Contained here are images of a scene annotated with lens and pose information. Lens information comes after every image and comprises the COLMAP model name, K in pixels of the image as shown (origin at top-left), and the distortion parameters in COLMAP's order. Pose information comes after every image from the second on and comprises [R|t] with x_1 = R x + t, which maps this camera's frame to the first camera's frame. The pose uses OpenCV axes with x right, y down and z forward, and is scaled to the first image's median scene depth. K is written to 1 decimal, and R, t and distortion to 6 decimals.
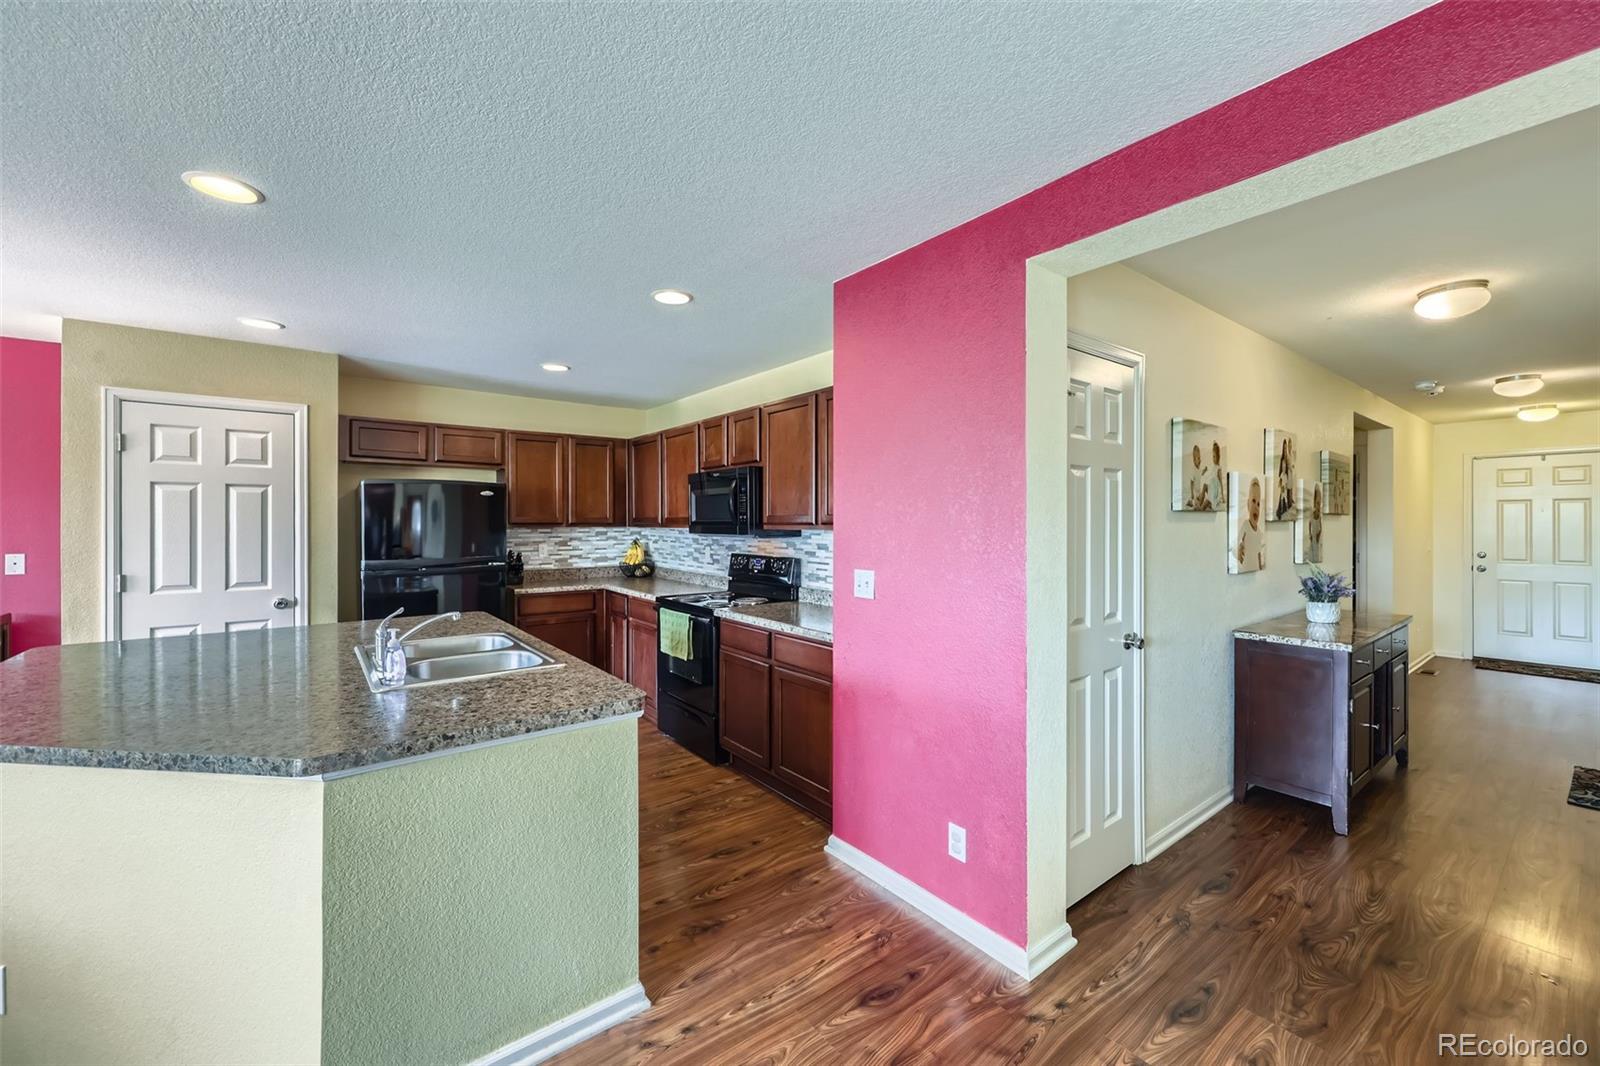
lens RADIAL K [[629.4, 0, 797.3], [0, 629.4, 524.2], [0, 0, 1]] dist [0.006741, -0.000200]
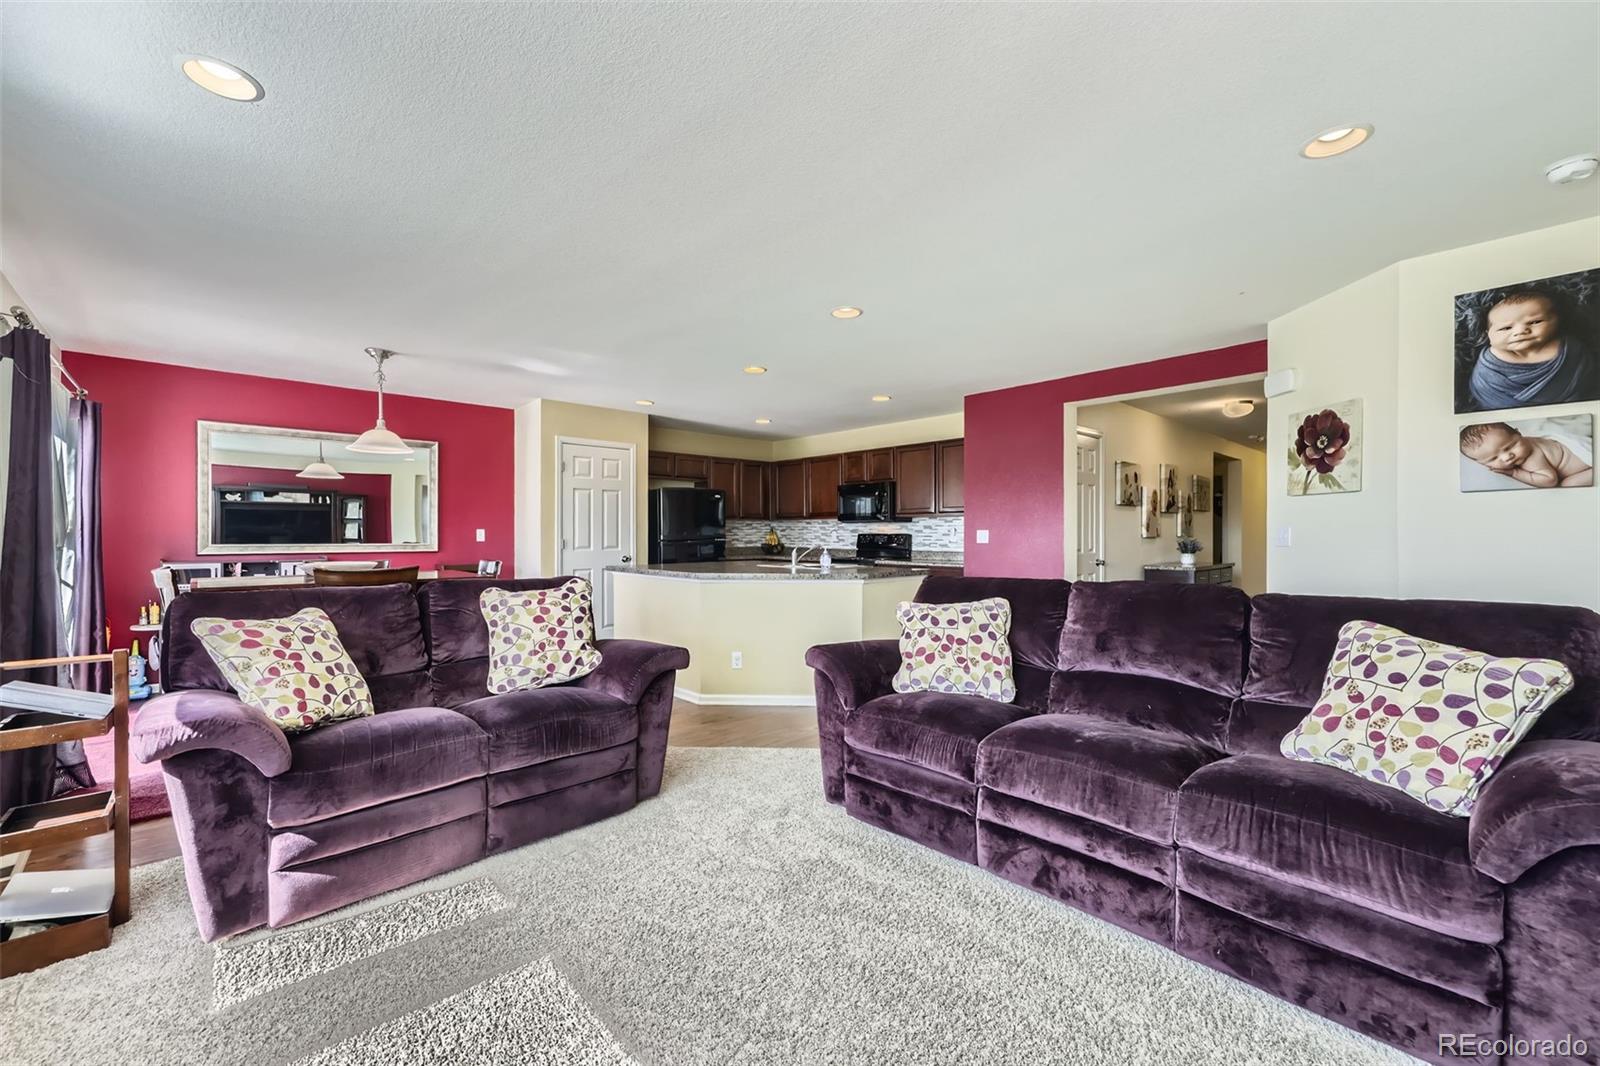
lens RADIAL K [[642.4, 0, 800.0], [0, 642.4, 533.0], [0, 0, 1]] dist [0.003417, 0.000084]
pose [[0.995623, -0.000465, 0.093455, -0.445030], [0.000998, 0.999984, -0.005651, 0.057264], [-0.093451, 0.005720, 0.995607, -0.703751]]
